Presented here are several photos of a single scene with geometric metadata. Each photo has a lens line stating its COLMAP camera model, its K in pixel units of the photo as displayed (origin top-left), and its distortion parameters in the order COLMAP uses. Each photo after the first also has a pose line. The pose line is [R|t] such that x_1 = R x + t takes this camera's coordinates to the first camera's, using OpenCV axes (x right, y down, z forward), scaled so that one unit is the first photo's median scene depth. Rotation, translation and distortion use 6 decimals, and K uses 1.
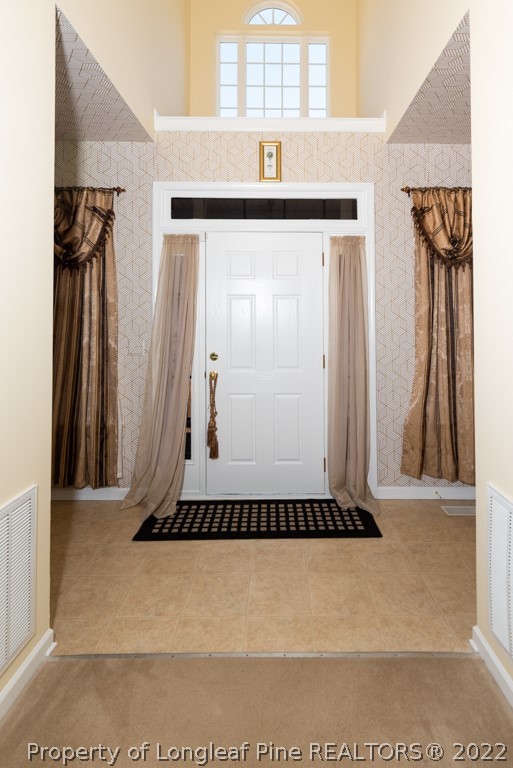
lens RADIAL K [[438.9, 0, 258.3], [0, 438.9, 310.8], [0, 0, 1]] dist [-0.002309, -0.002104]
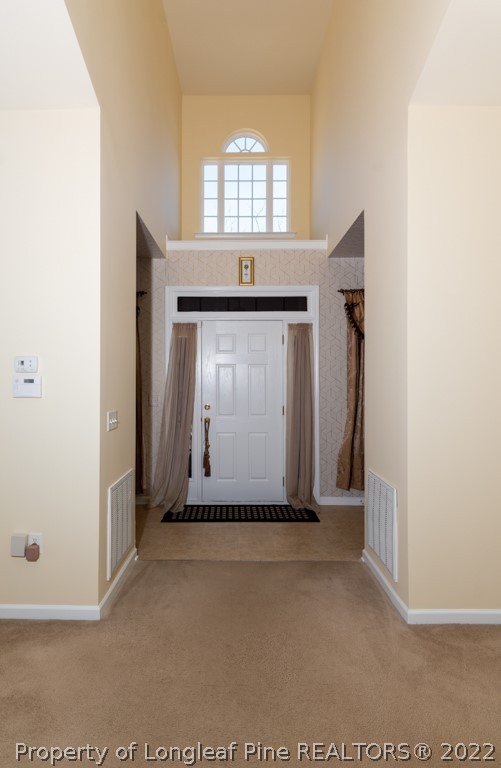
lens RADIAL K [[440.0, 0, 220.9], [0, 440.0, 381.8], [0, 0, 1]] dist [-0.000076, 0.000069]
pose [[1.000000, -0.000302, 0.000367, -0.057332], [0.000292, 0.999620, 0.027570, -0.019424], [-0.000375, -0.027570, 0.999620, -0.451599]]
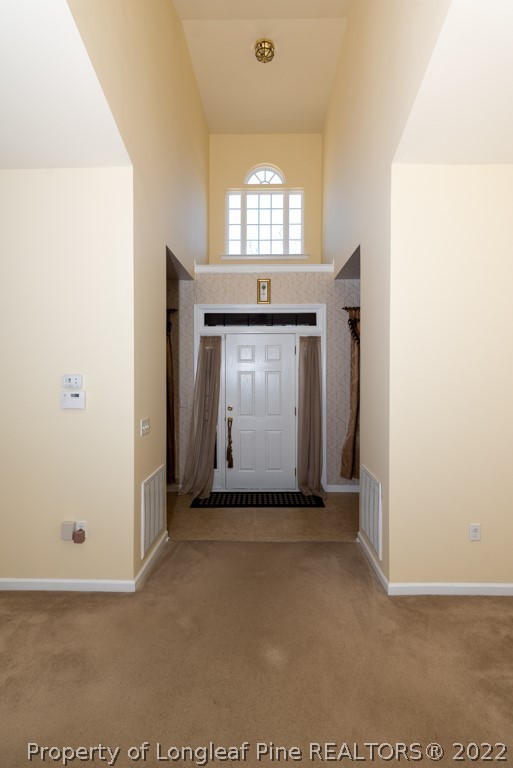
lens RADIAL K [[391.9, 0, 249.8], [0, 391.9, 383.7], [0, 0, 1]] dist [0.000549, -0.001872]
pose [[0.999999, -0.000245, 0.001219, -0.027654], [0.000190, 0.998987, 0.044989, -0.058397], [-0.001229, -0.044989, 0.998987, -0.502180]]
